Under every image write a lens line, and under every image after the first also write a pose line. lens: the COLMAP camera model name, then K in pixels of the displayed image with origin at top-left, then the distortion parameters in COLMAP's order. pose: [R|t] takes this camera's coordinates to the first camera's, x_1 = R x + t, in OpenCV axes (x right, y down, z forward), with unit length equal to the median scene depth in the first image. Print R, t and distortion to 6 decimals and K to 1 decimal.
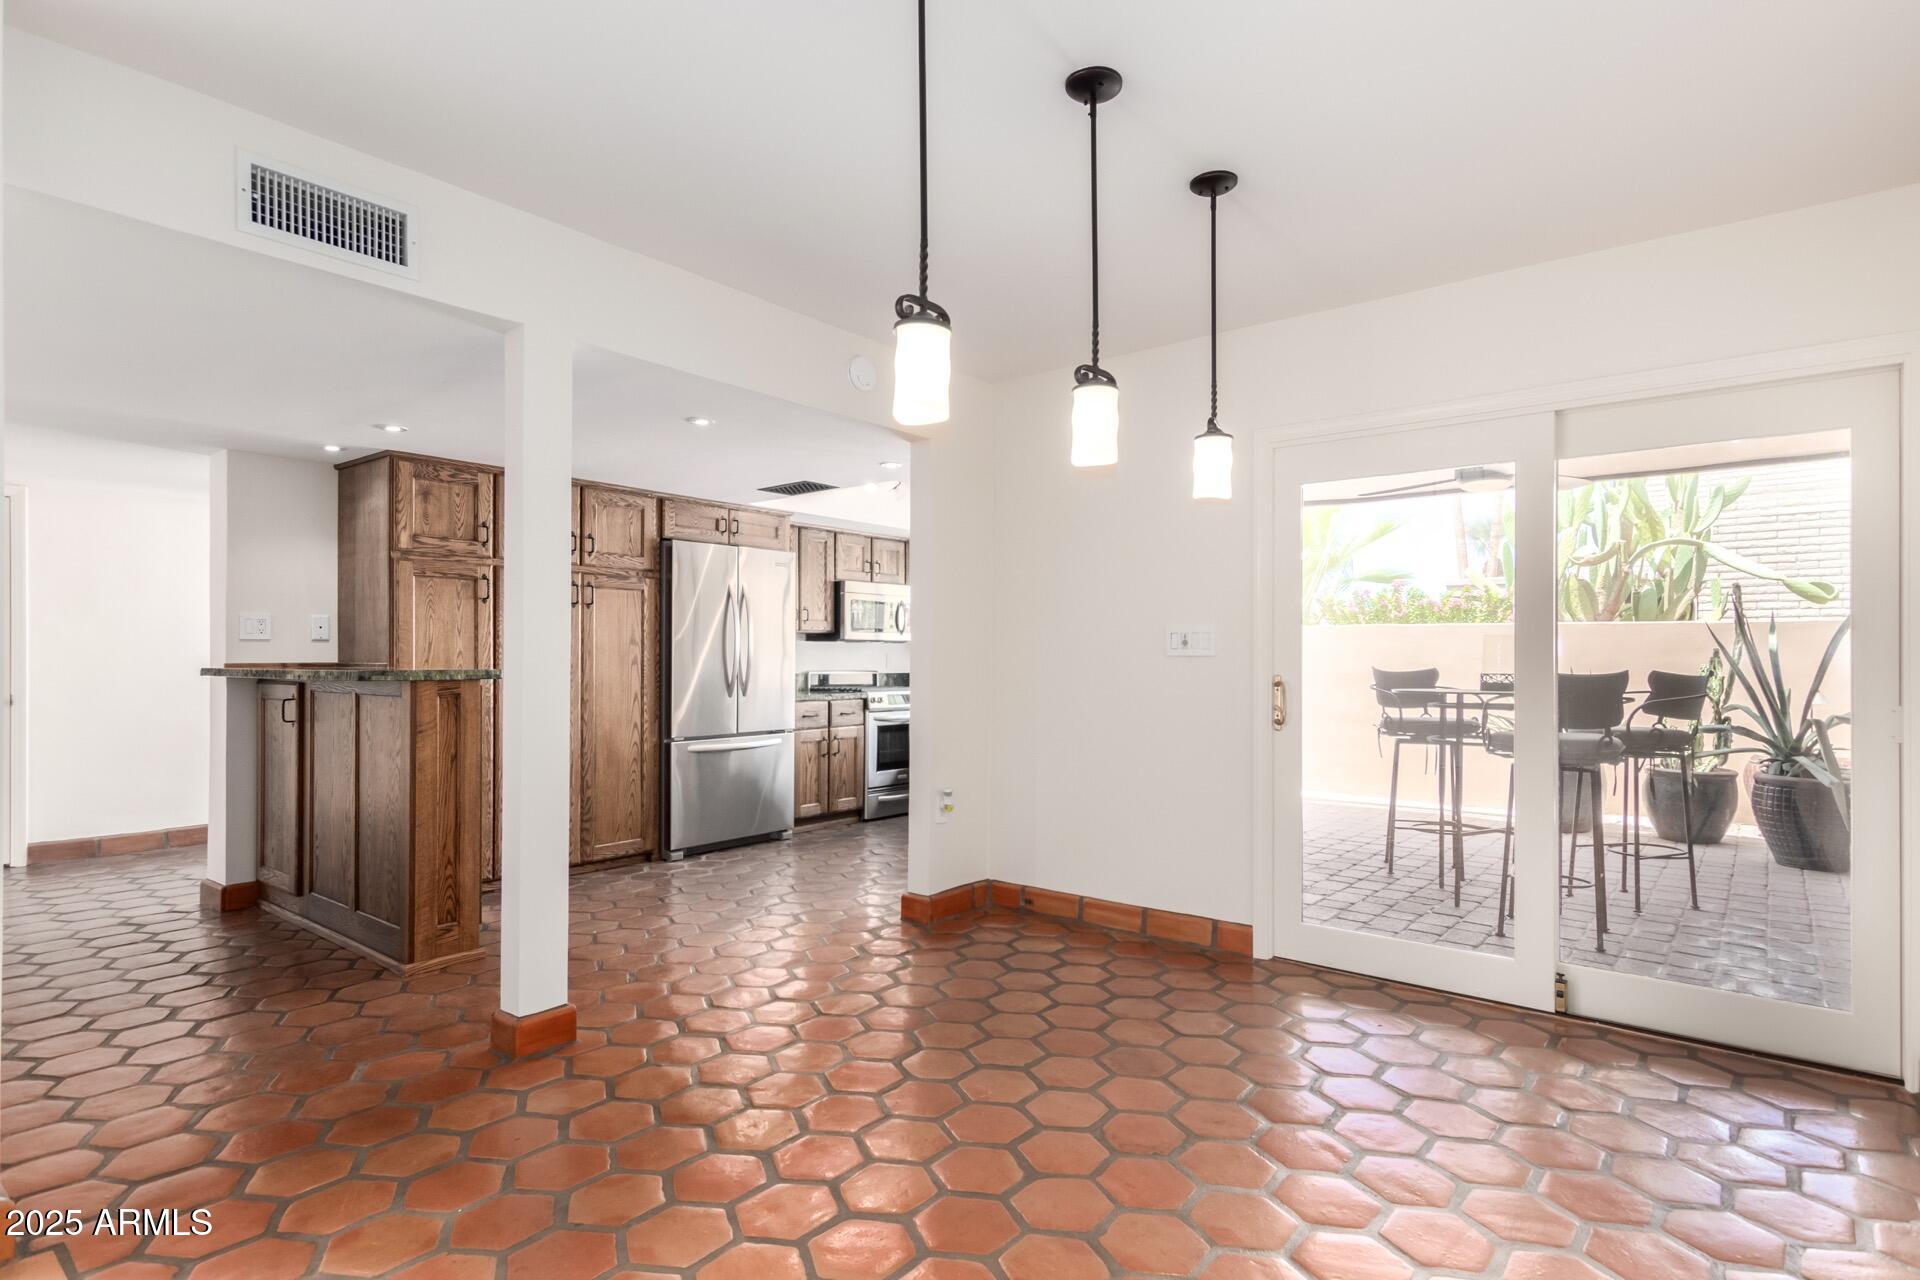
lens RADIAL K [[1005.2, 0, 975.4], [0, 1005.2, 655.3], [0, 0, 1]] dist [0.028694, -0.012742]
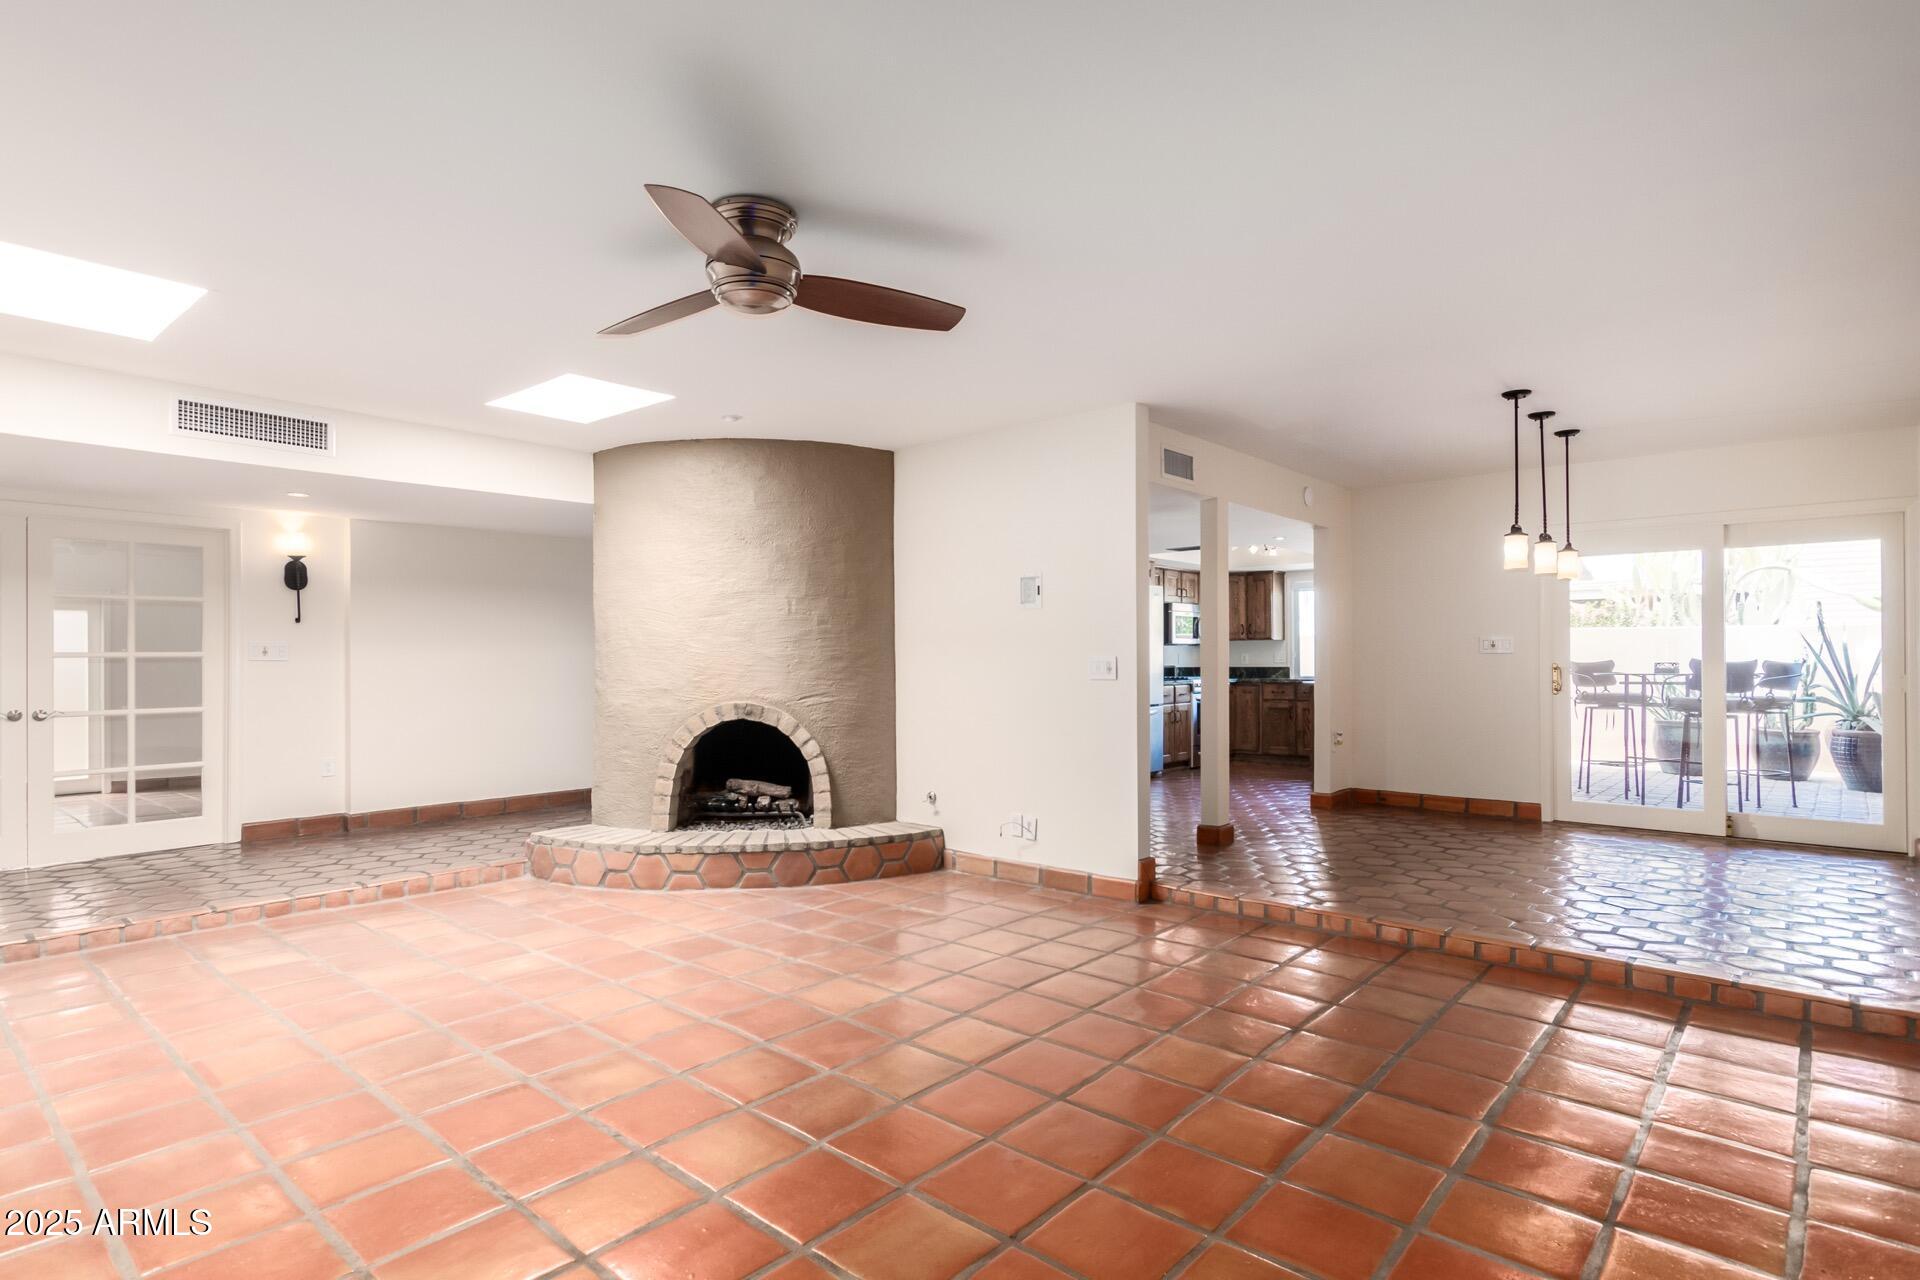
lens RADIAL K [[1005.2, 0, 955.1], [0, 1005.2, 654.5], [0, 0, 1]] dist [0.028694, -0.012742]
pose [[0.998454, -0.007390, -0.055092, -0.453976], [0.007507, 0.999970, 0.001907, -0.006249], [0.055076, -0.002318, 0.998479, -0.587475]]
